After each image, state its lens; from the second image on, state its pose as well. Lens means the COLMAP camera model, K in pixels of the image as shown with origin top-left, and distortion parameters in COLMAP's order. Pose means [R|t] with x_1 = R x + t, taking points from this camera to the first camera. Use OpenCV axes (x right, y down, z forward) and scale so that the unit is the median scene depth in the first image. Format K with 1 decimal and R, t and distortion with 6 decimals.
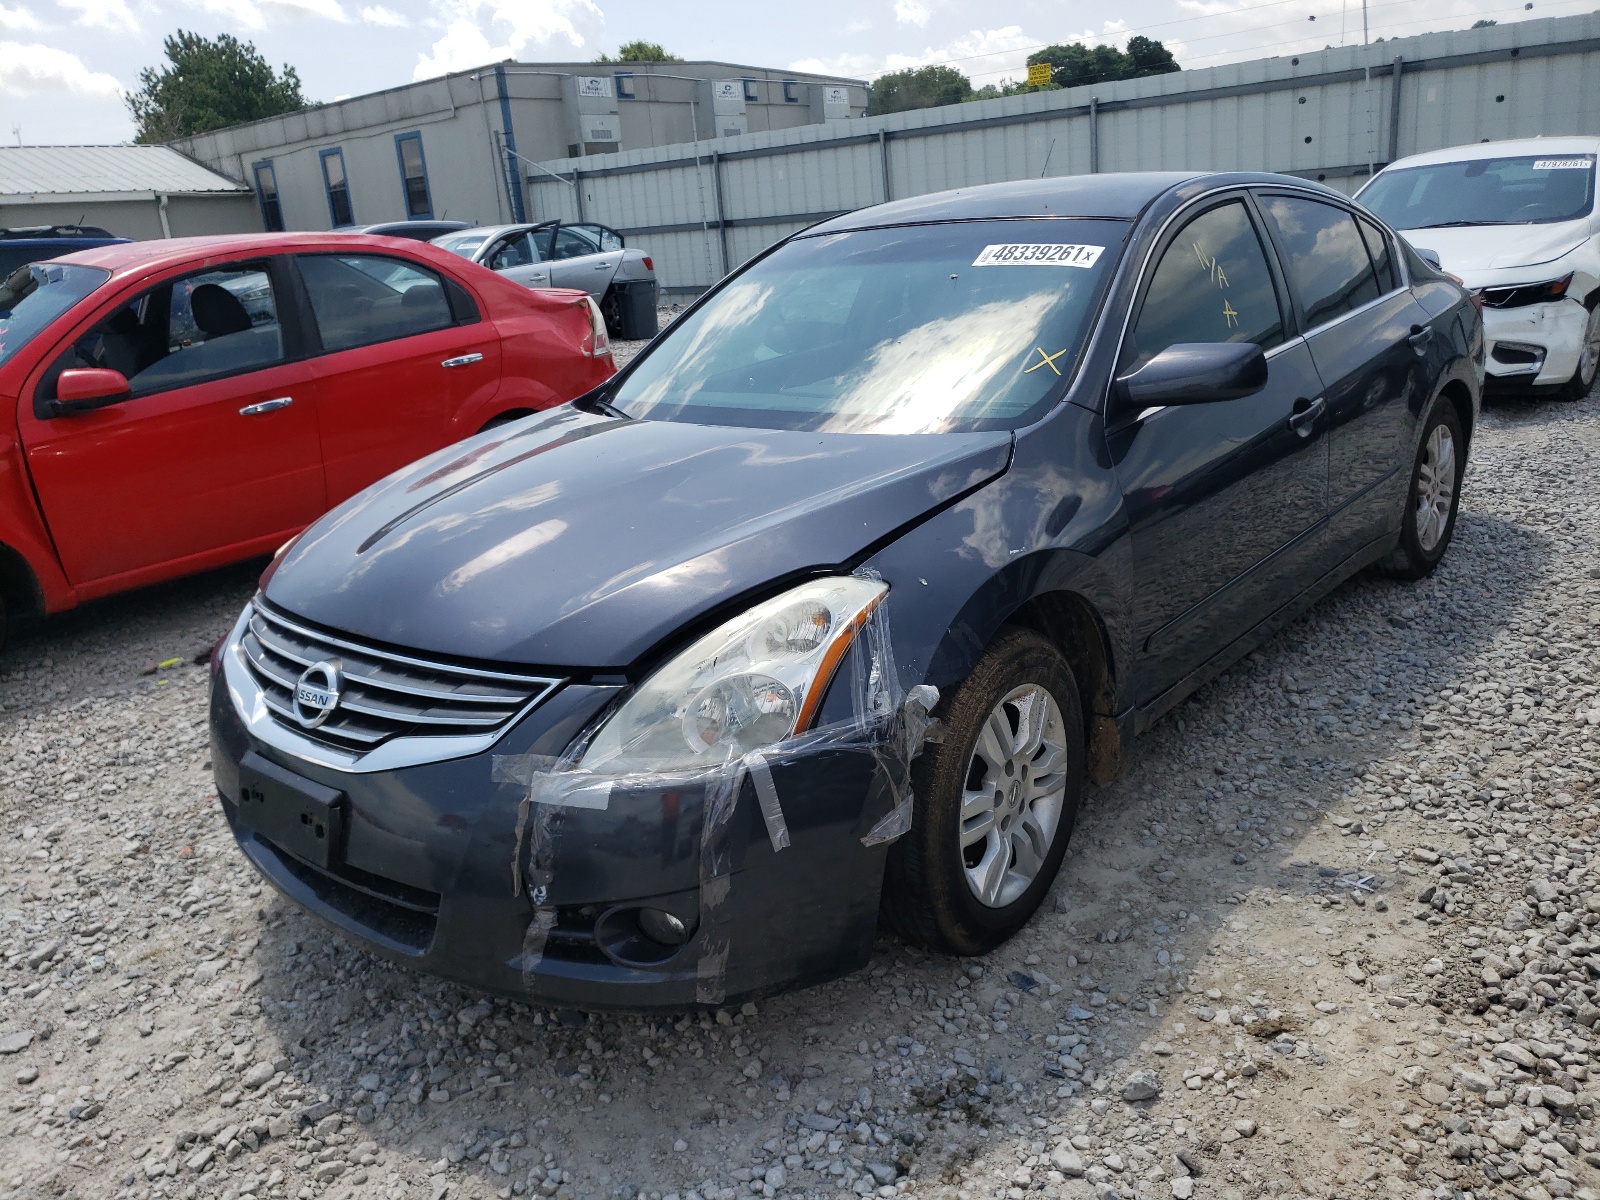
lens RADIAL K [[1262.3, 0, 798.2], [0, 1262.3, 602.1], [0, 0, 1]] dist [0.013683, 0.005621]
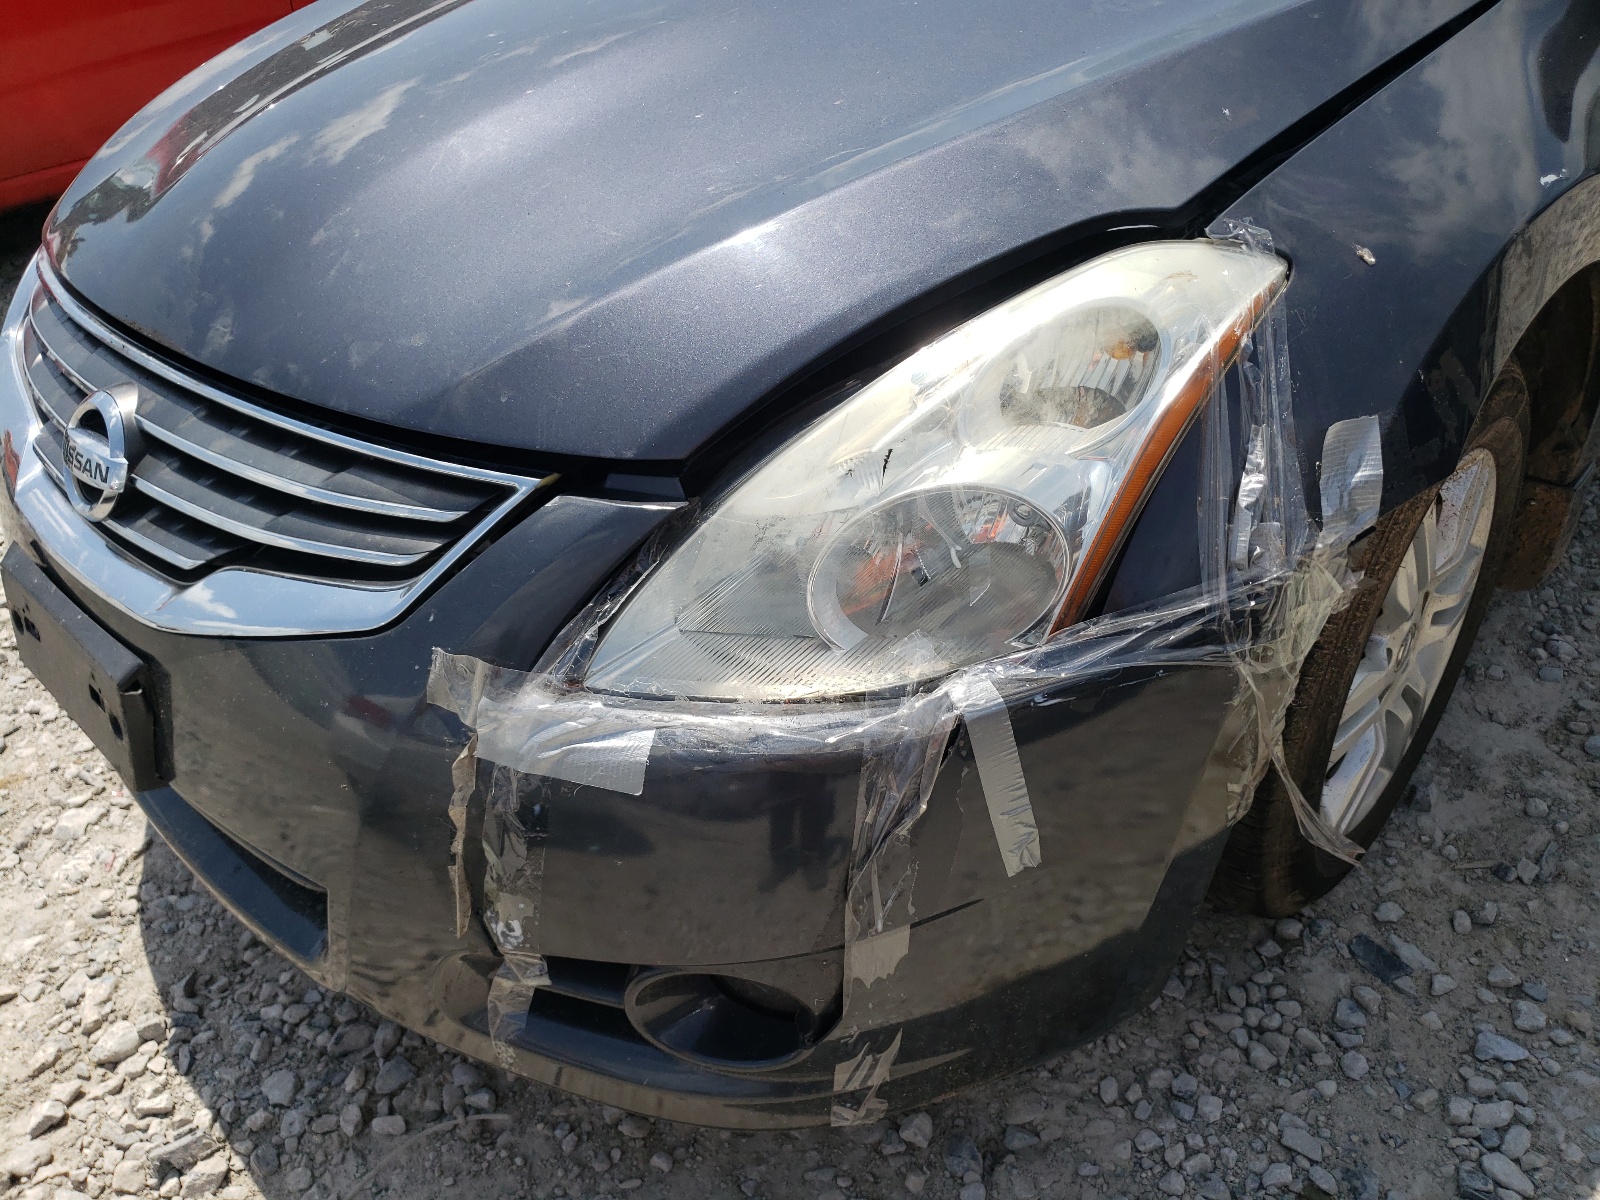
lens RADIAL K [[1262.3, 0, 793.1], [0, 1262.3, 596.7], [0, 0, 1]] dist [0.013683, 0.005621]
pose [[0.997232, 0.033430, -0.066419, -0.060776], [-0.012064, 0.954142, 0.299112, -0.030635], [0.073373, -0.297483, 0.951903, 0.515096]]
